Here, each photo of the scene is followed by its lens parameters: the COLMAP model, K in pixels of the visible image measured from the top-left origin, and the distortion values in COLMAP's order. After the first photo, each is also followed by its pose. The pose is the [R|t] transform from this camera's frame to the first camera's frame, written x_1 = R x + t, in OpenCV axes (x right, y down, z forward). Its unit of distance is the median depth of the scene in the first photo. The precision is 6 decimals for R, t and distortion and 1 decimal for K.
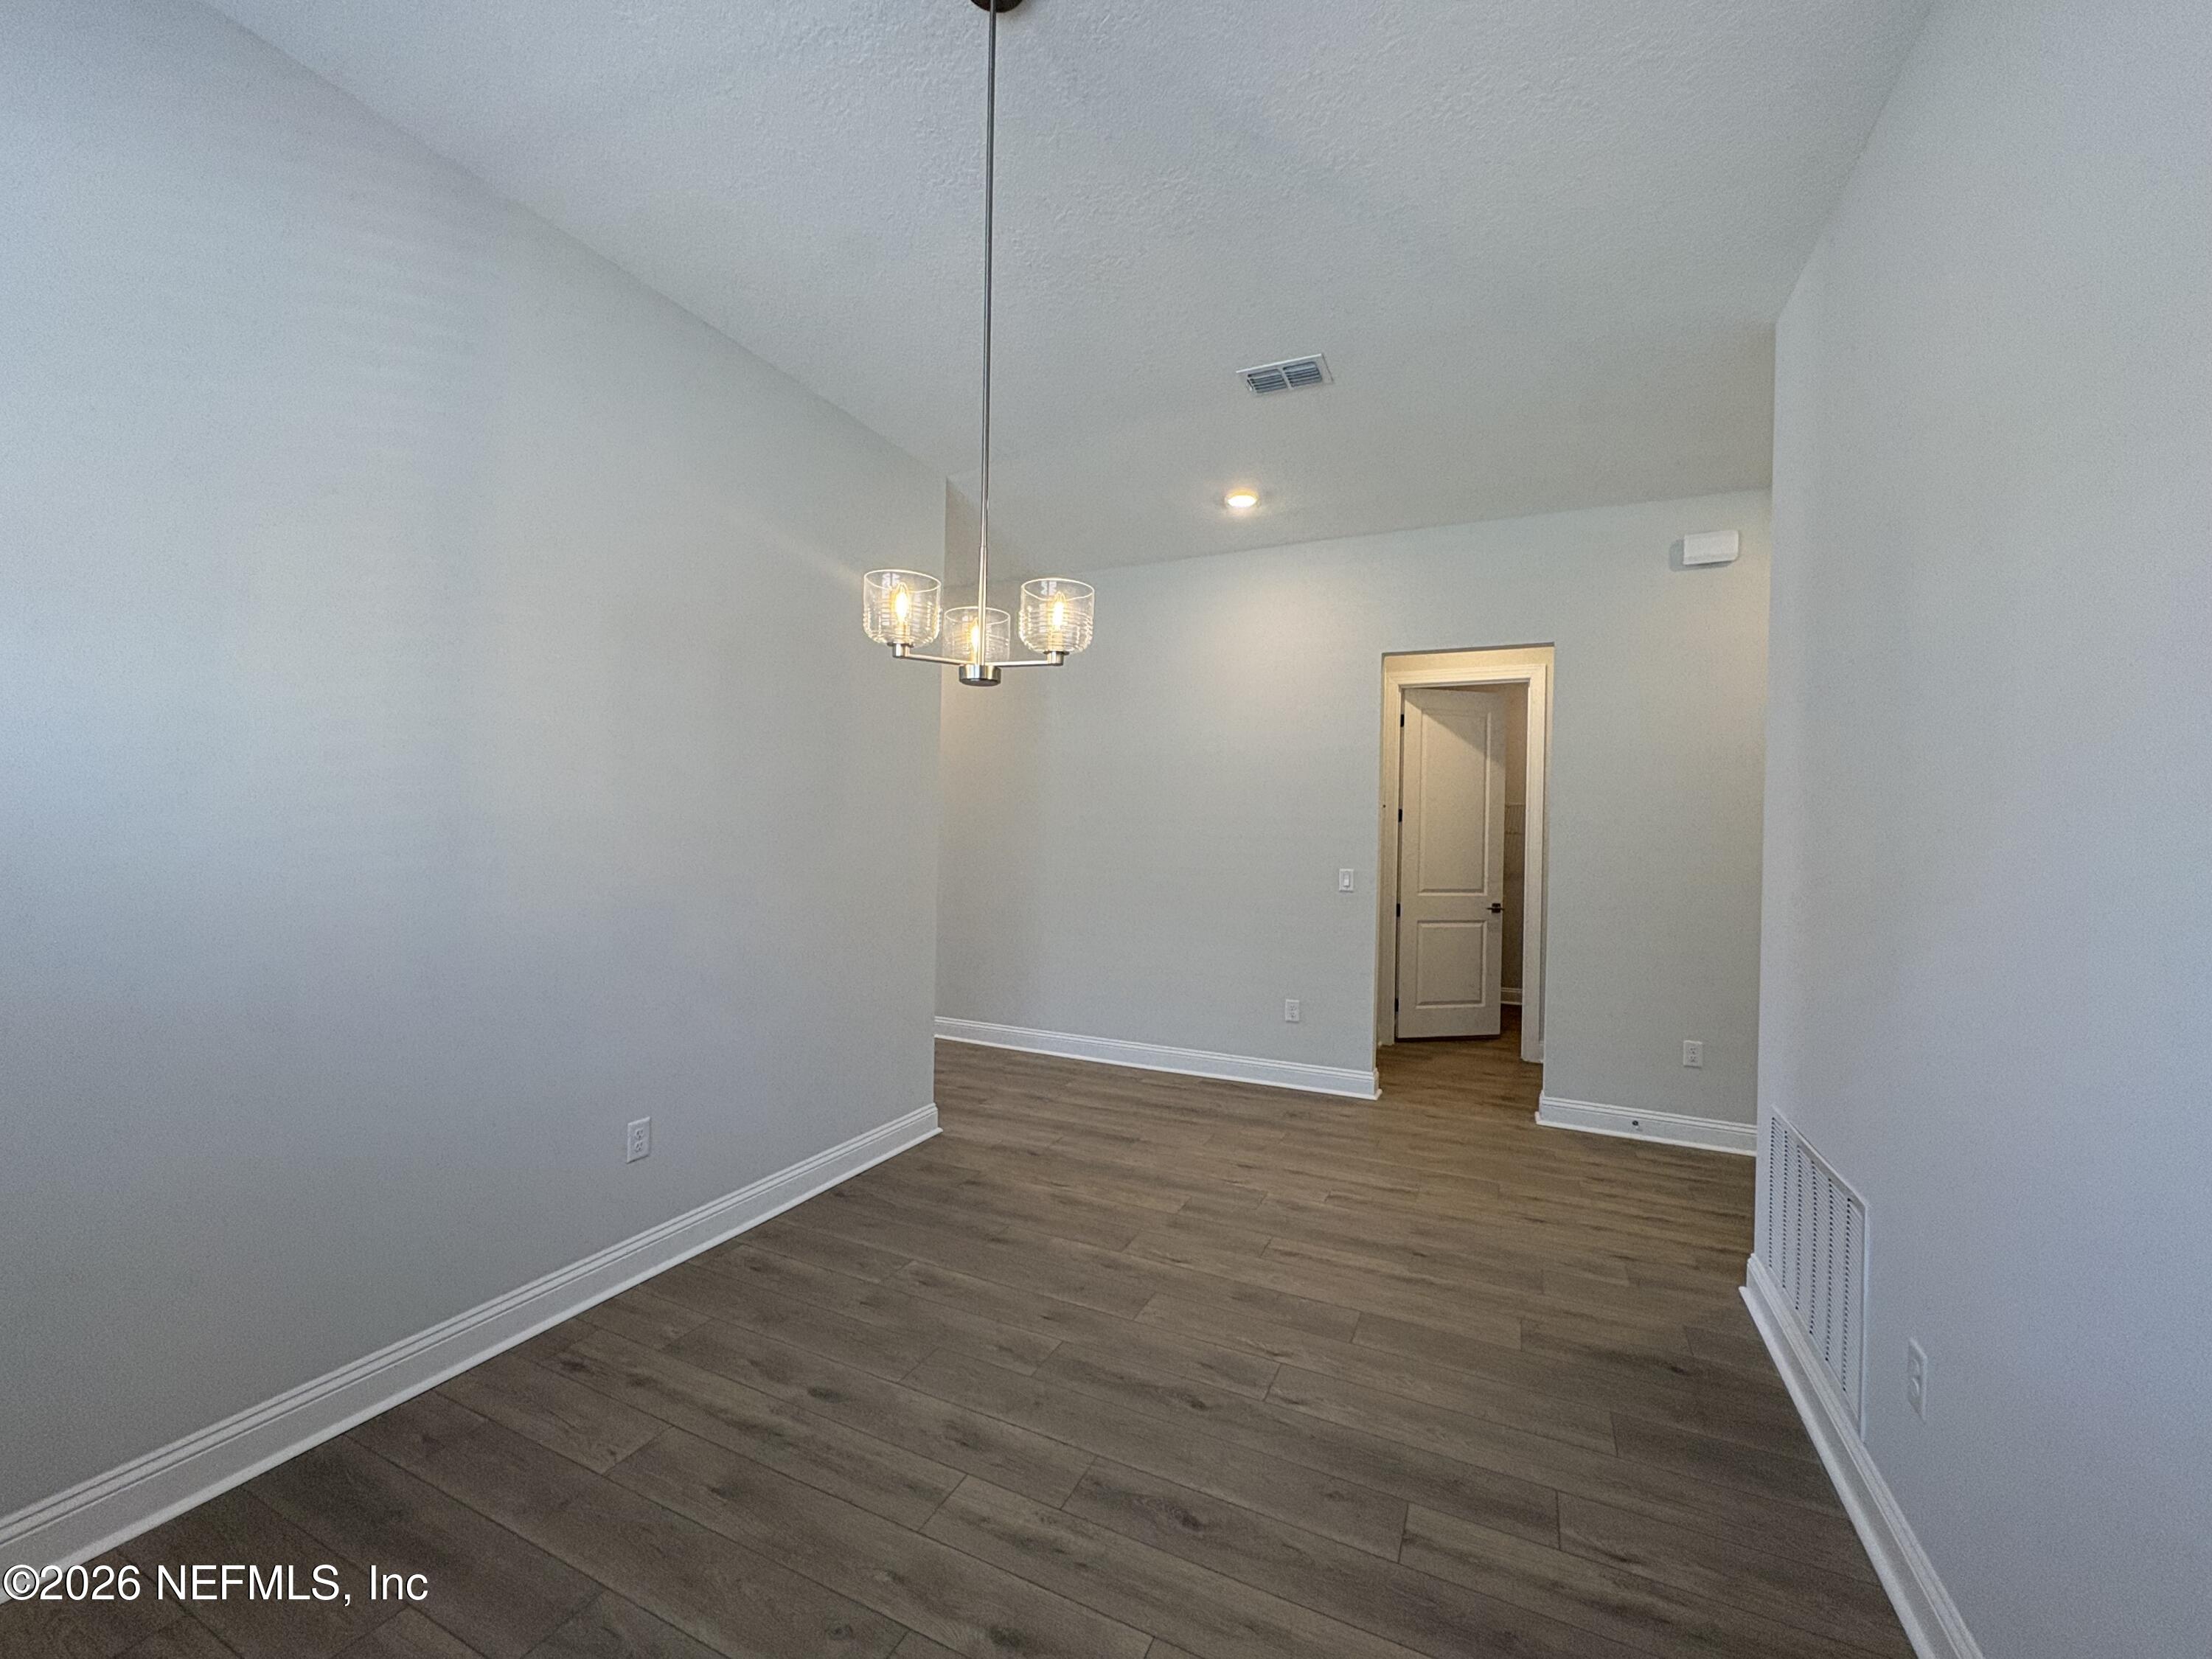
lens RADIAL K [[891.9, 0, 1106.0], [0, 891.9, 829.5], [0, 0, 1]] dist [0.001680, 0.000357]
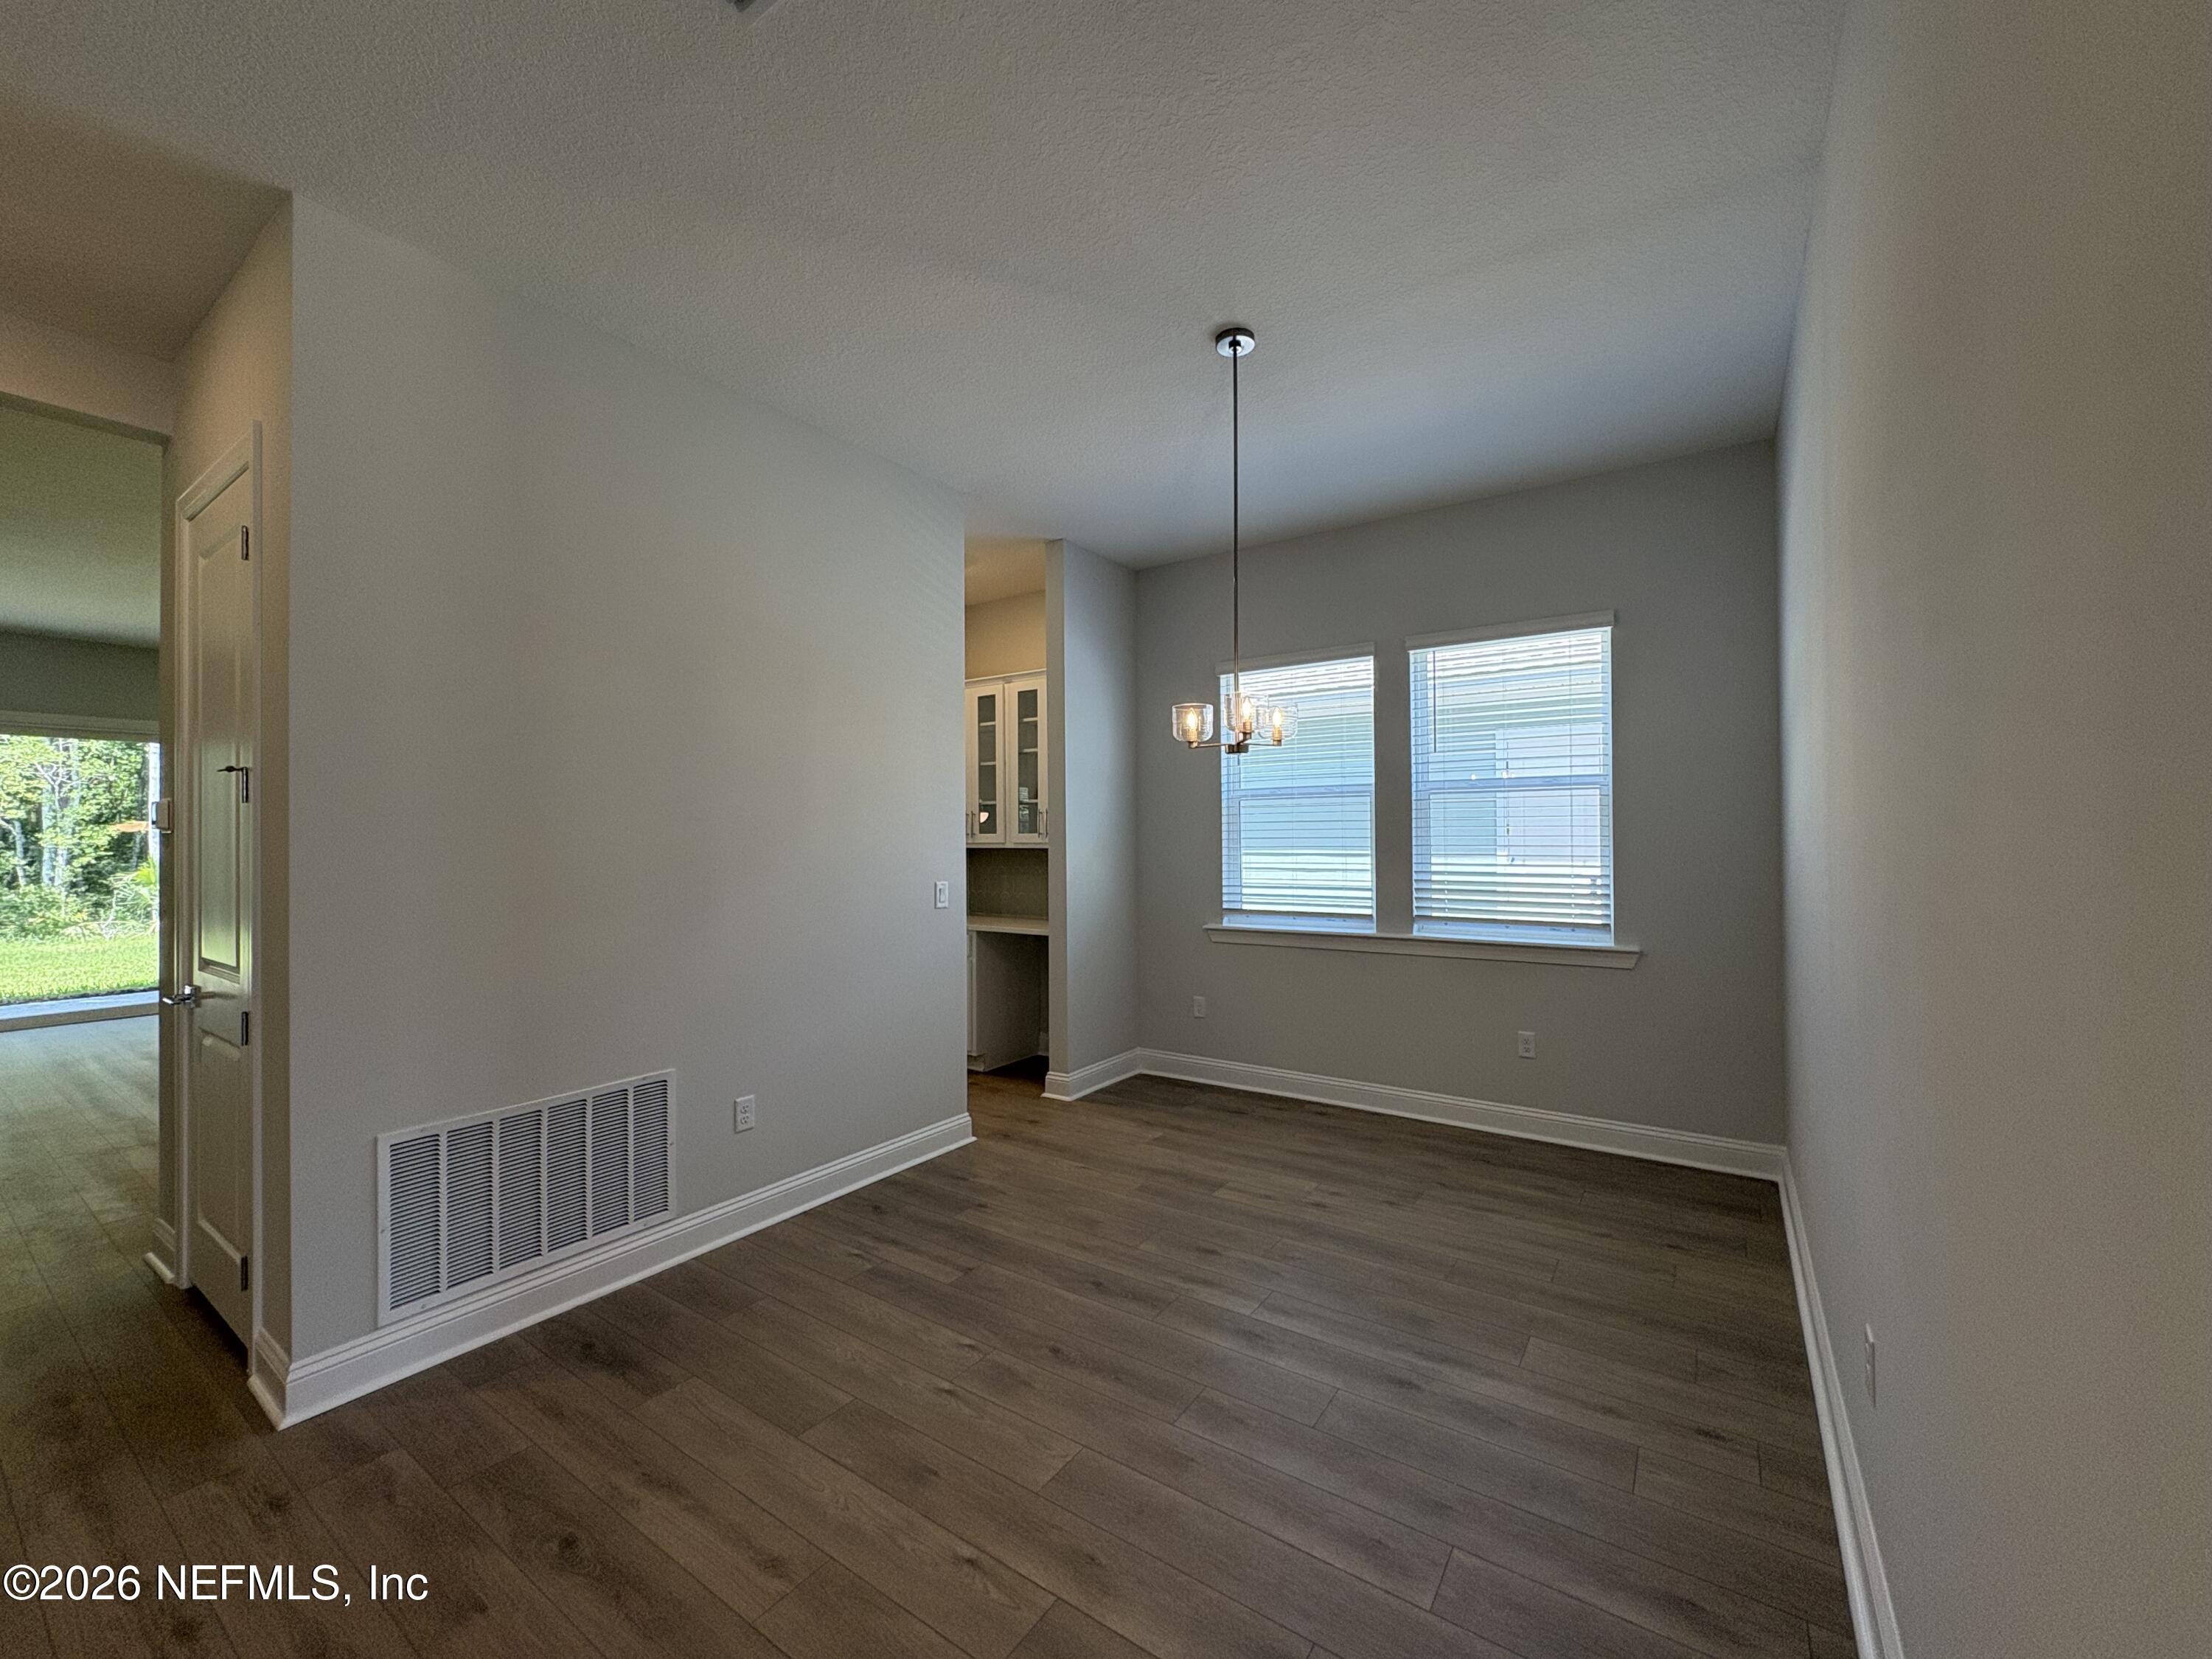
lens RADIAL K [[891.9, 0, 1106.0], [0, 891.9, 829.5], [0, 0, 1]] dist [0.001680, 0.000357]
pose [[-0.987005, -0.010375, 0.160357, -0.130222], [-0.011435, 0.999918, -0.005688, -0.005883], [-0.160285, -0.007447, -0.987043, 2.047368]]
